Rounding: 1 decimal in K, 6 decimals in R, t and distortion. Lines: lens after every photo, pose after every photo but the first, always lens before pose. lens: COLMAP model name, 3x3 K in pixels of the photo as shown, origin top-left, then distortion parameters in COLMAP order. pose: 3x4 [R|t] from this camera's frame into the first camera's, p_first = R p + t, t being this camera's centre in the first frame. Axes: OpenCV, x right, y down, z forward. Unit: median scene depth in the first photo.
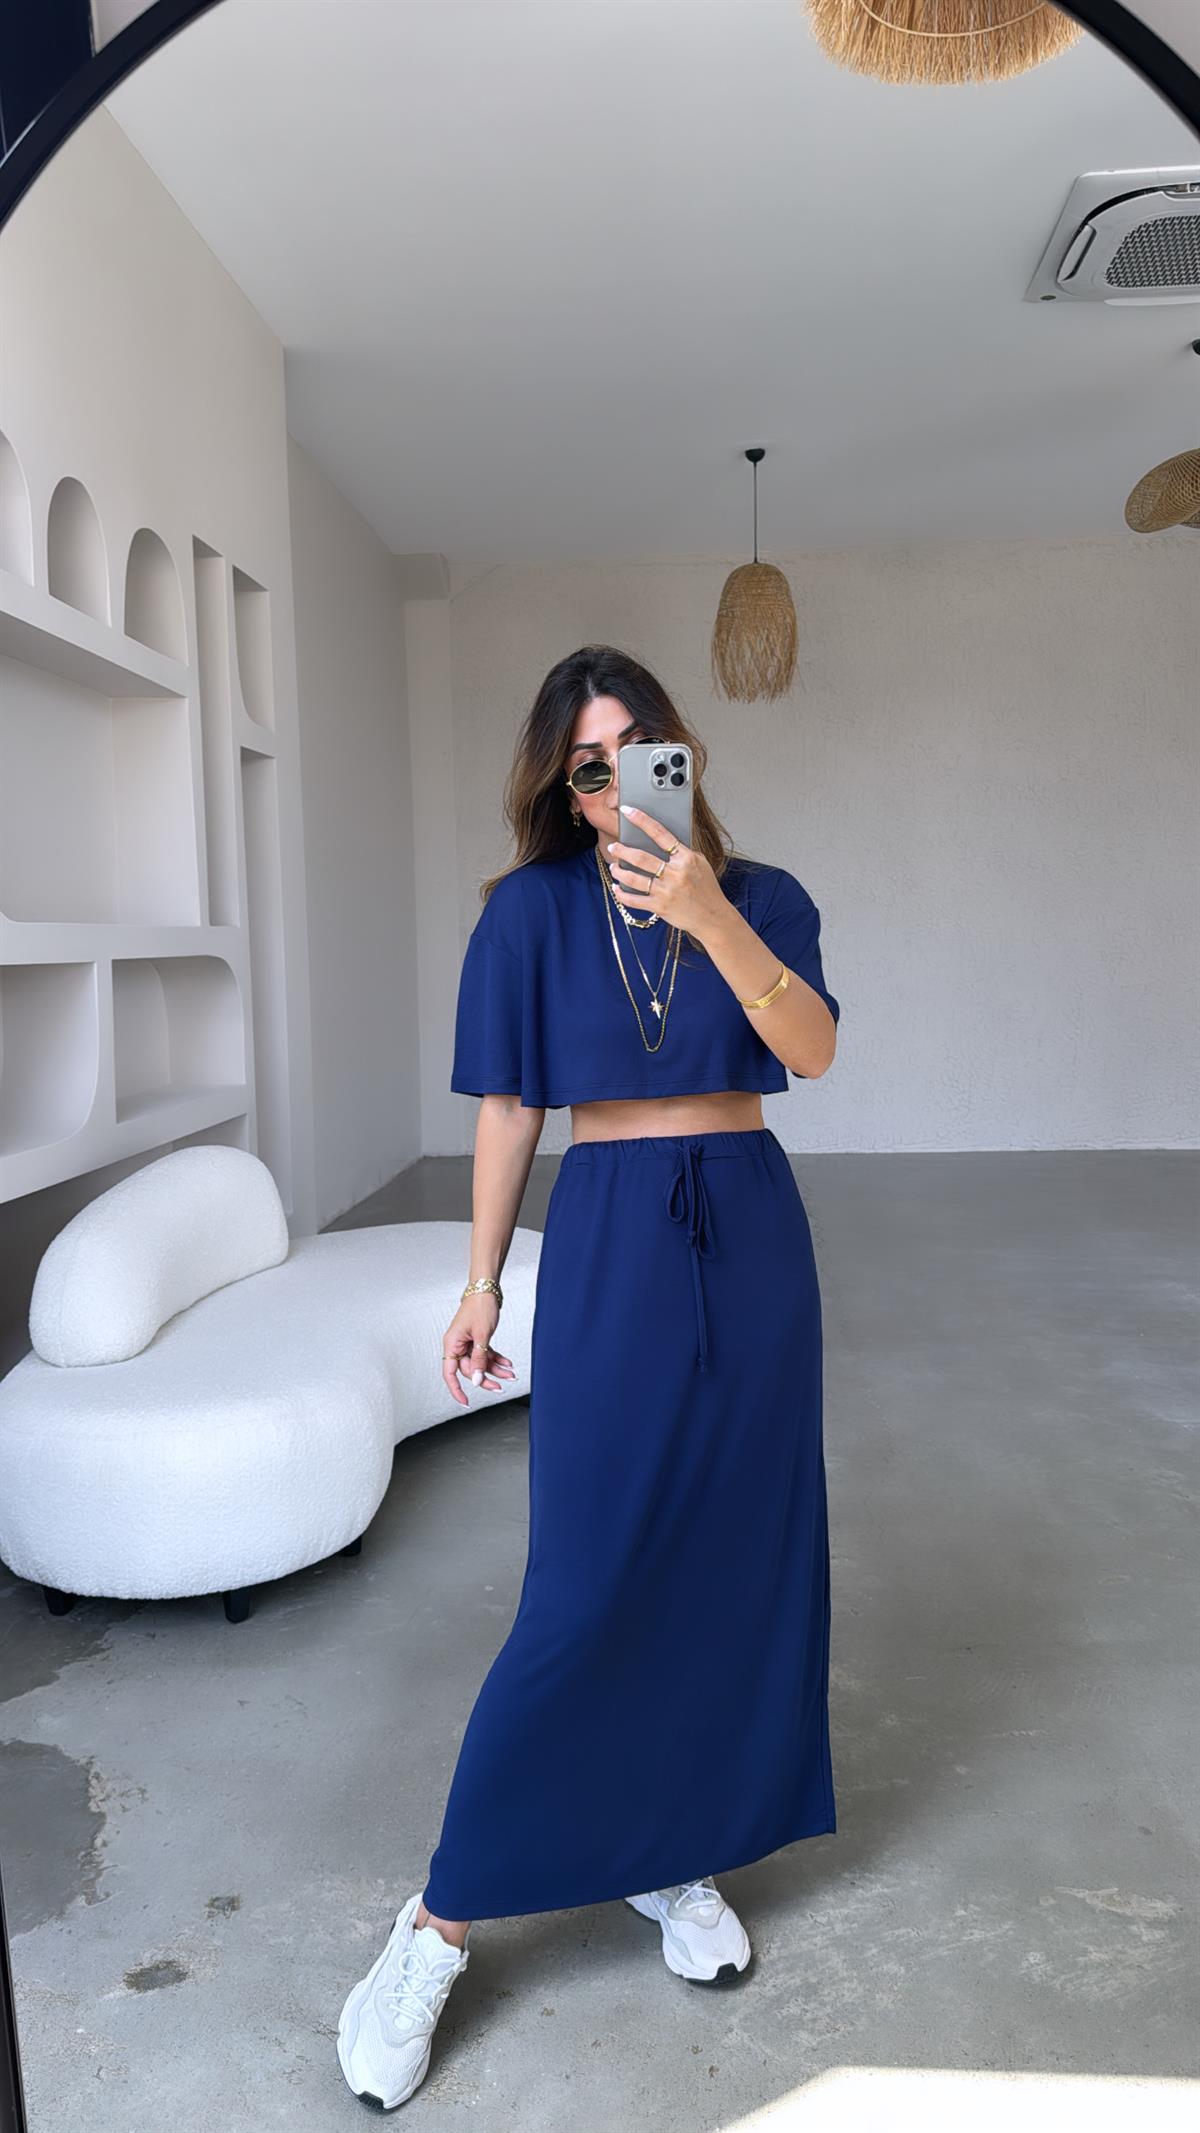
lens RADIAL K [[1595.7, 0, 604.9], [0, 1595.7, 1081.6], [0, 0, 1]] dist [0.001152, -0.033377]
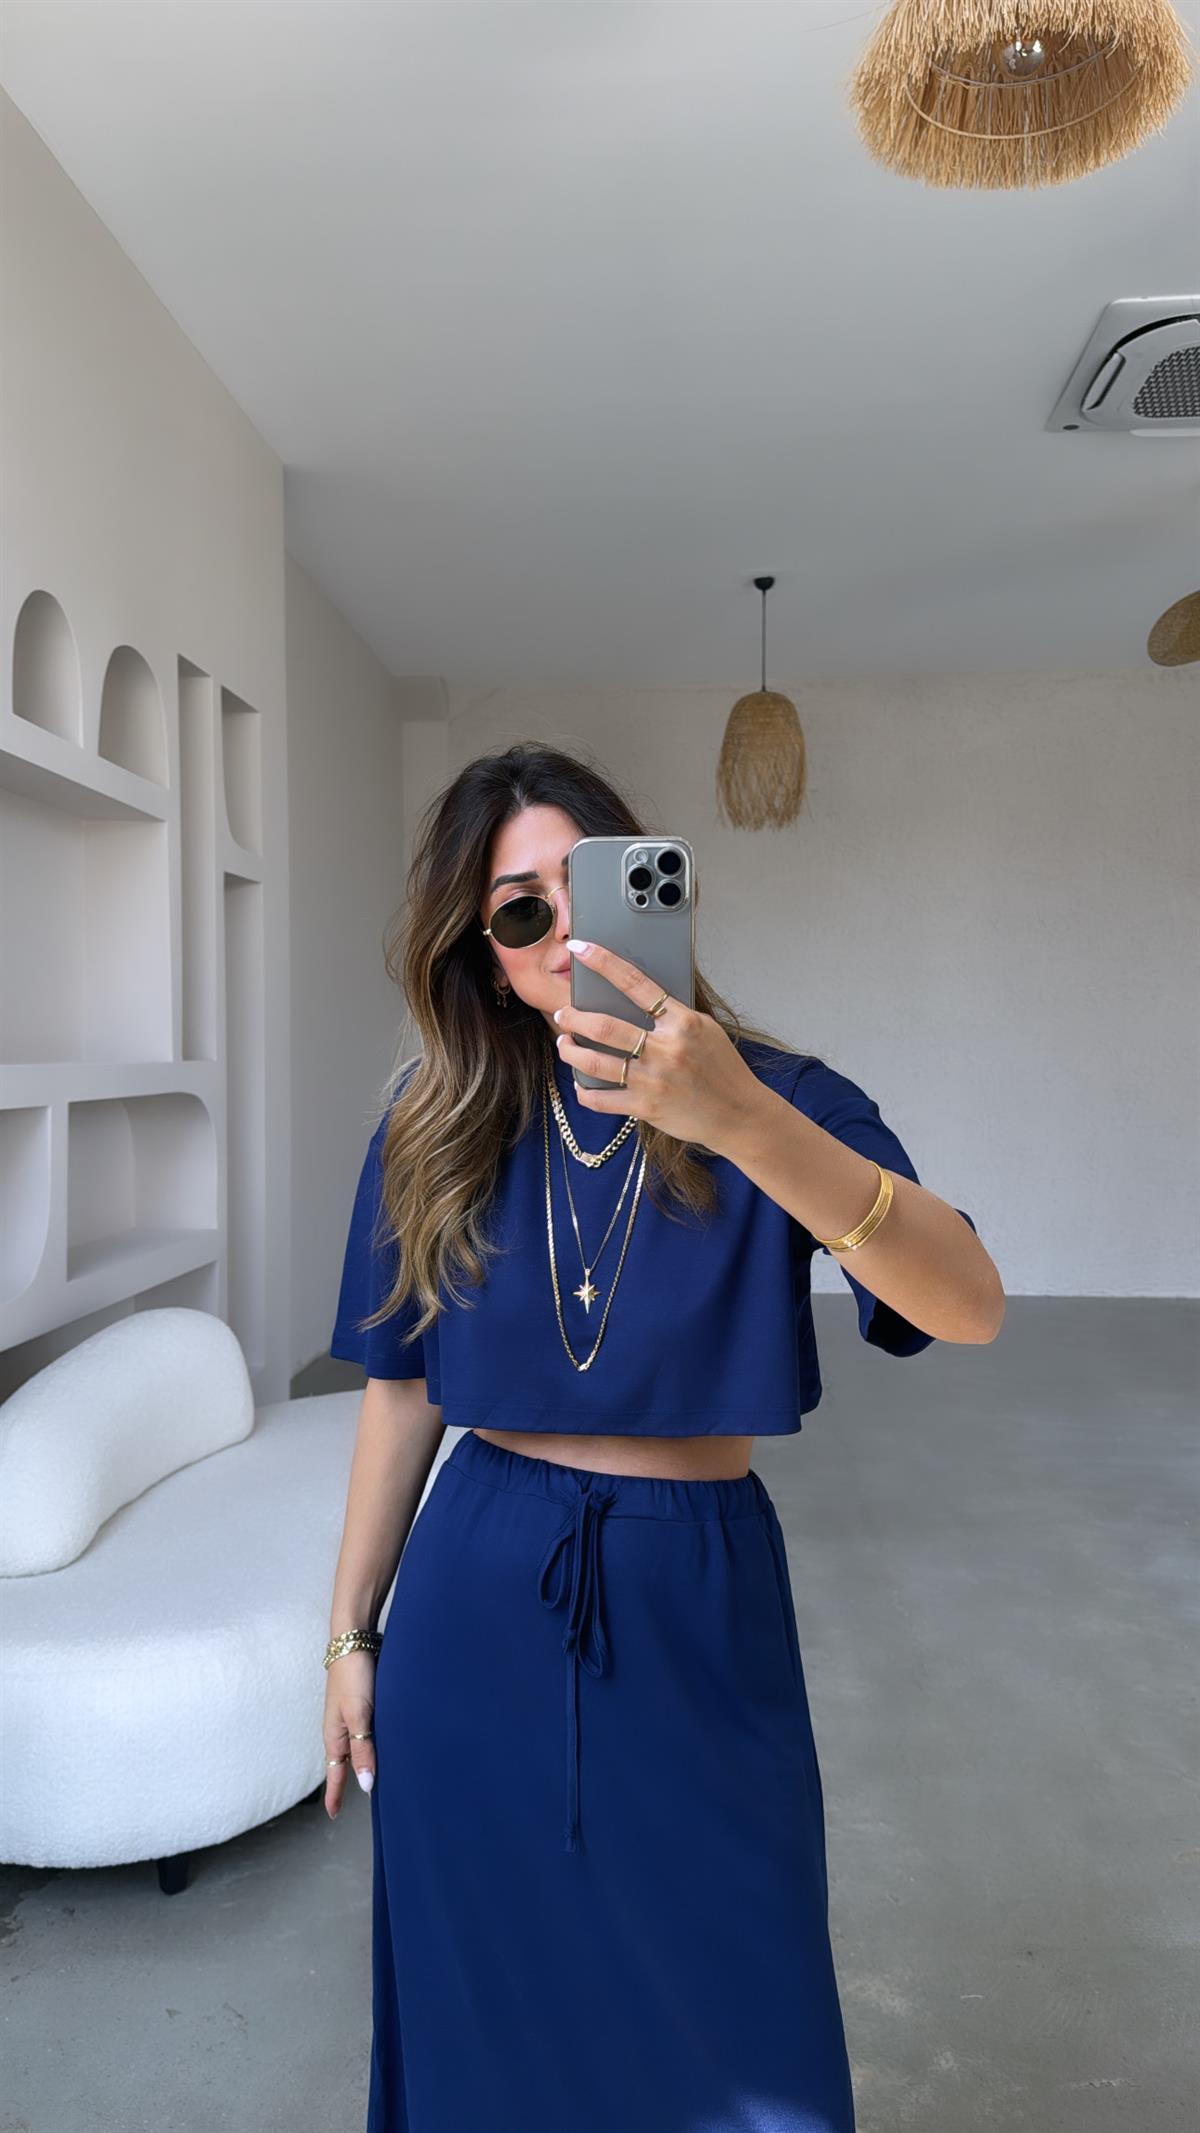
lens RADIAL K [[1594.9, 0, 597.6], [0, 1594.9, 1063.6], [0, 0, 1]] dist [0.003345, -0.029530]
pose [[0.999868, 0.016112, 0.002210, -0.011311], [-0.015882, 0.996641, -0.080342, -0.042164], [-0.003497, 0.080296, 0.996765, 0.114219]]
